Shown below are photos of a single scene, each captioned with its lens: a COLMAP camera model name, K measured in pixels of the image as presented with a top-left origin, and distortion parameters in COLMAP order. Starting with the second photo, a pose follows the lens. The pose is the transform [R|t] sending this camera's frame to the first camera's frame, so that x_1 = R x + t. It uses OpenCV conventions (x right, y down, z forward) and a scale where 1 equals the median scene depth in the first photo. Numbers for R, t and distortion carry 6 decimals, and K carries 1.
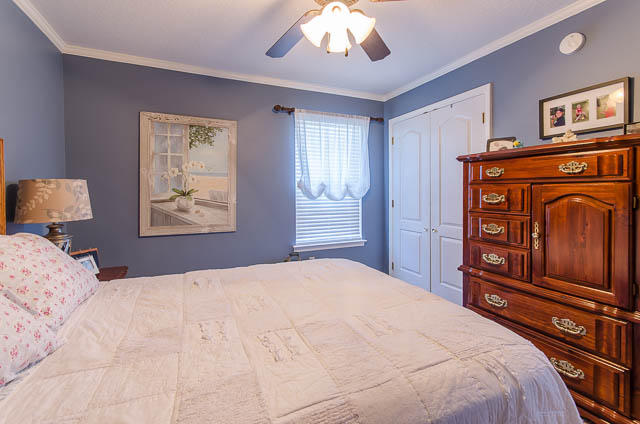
lens RADIAL K [[283.7, 0, 320.5], [0, 283.7, 197.5], [0, 0, 1]] dist [0.001809, 0.000253]
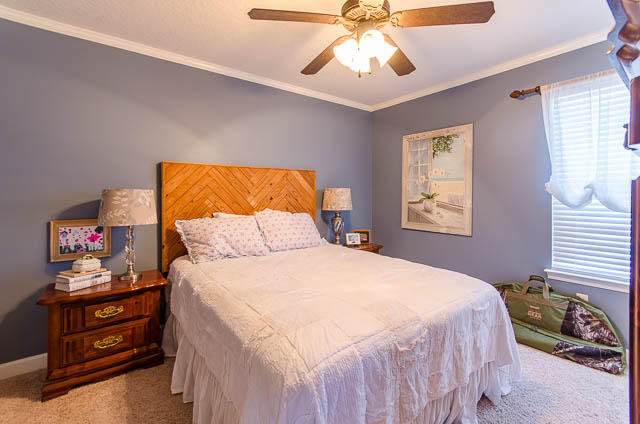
lens RADIAL K [[283.7, 0, 320.5], [0, 283.7, 197.5], [0, 0, 1]] dist [0.001809, 0.000253]
pose [[0.237807, 0.014284, -0.971207, 0.559742], [-0.026234, 0.999622, 0.008278, -0.009132], [0.970958, 0.023510, 0.238092, 0.278923]]
